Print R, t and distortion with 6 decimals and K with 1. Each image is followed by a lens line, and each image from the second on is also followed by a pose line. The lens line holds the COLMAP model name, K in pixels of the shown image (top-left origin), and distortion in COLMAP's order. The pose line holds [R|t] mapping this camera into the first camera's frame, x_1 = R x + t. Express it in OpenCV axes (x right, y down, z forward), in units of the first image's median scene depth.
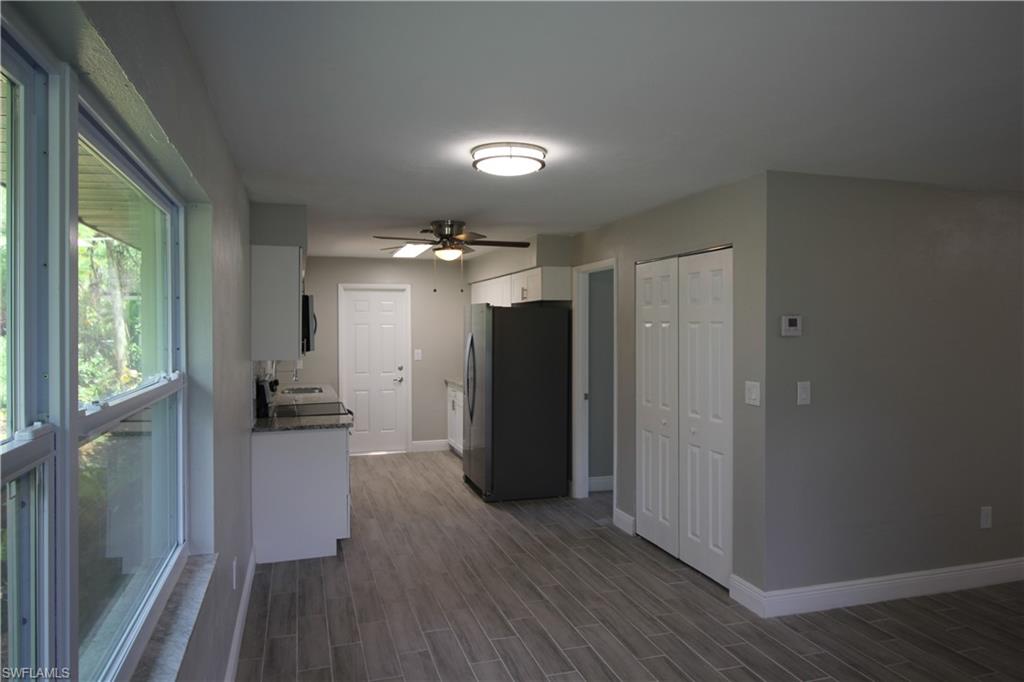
lens RADIAL K [[691.8, 0, 521.6], [0, 691.8, 337.7], [0, 0, 1]] dist [0.015605, -0.014671]
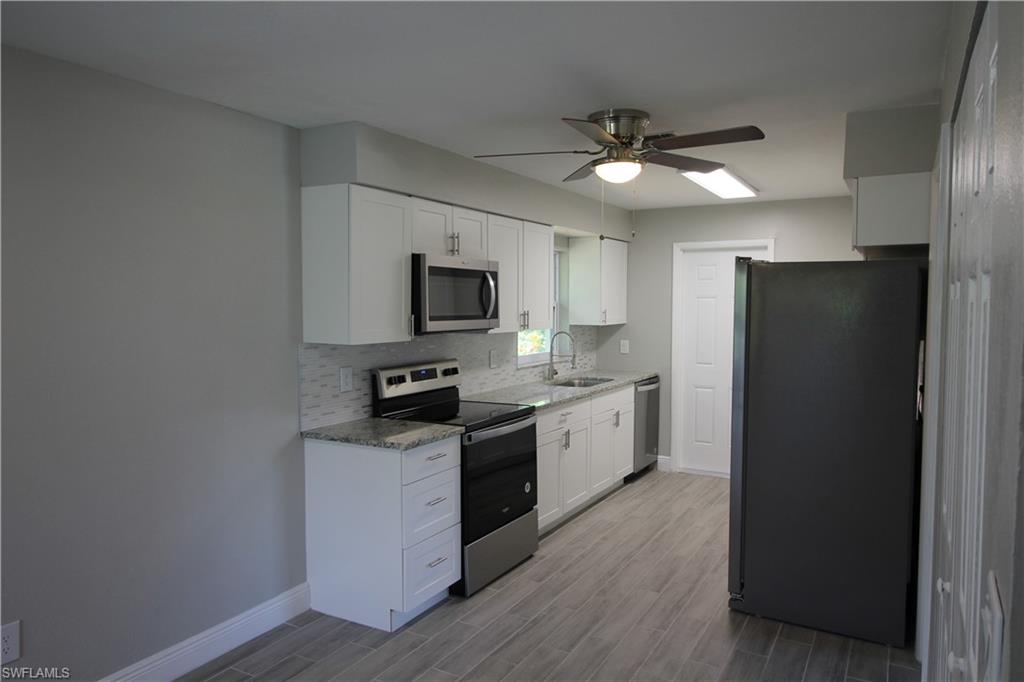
lens RADIAL K [[691.8, 0, 516.9], [0, 691.8, 337.7], [0, 0, 1]] dist [0.015605, -0.014671]
pose [[0.678398, 0.041319, -0.733532, 0.354714], [-0.017507, 0.999043, 0.040084, -0.005633], [0.734486, -0.014351, 0.678472, 0.734714]]
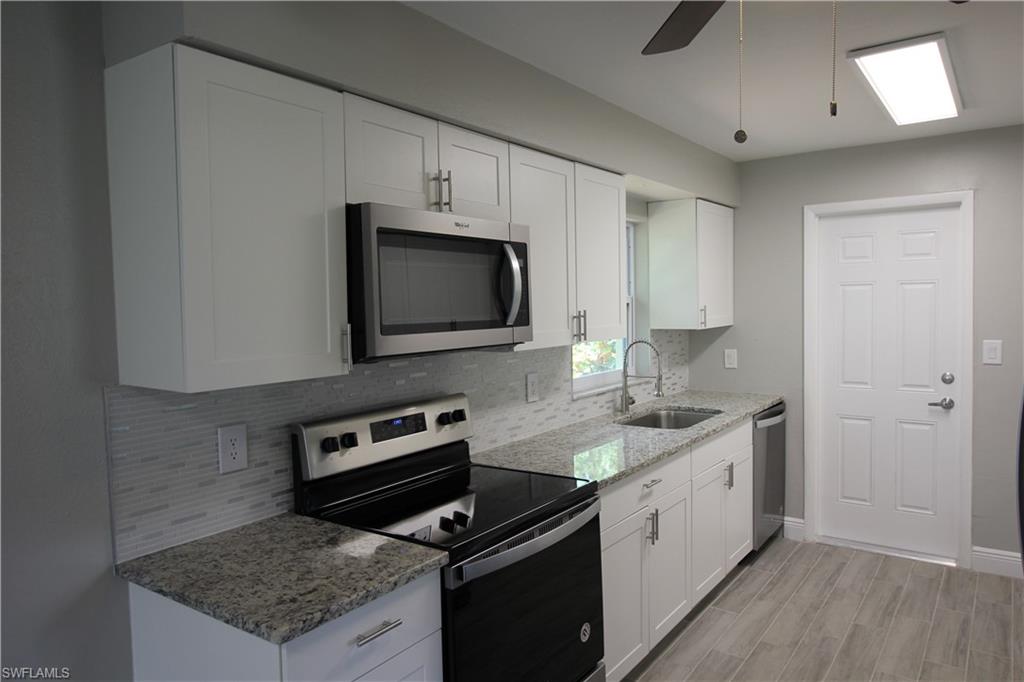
lens RADIAL K [[691.8, 0, 516.8], [0, 691.8, 337.0], [0, 0, 1]] dist [0.015605, -0.014671]
pose [[0.598414, 0.030039, -0.800624, 0.040143], [0.003584, 0.999187, 0.040168, -0.006169], [0.801179, -0.026907, 0.597819, 1.056563]]
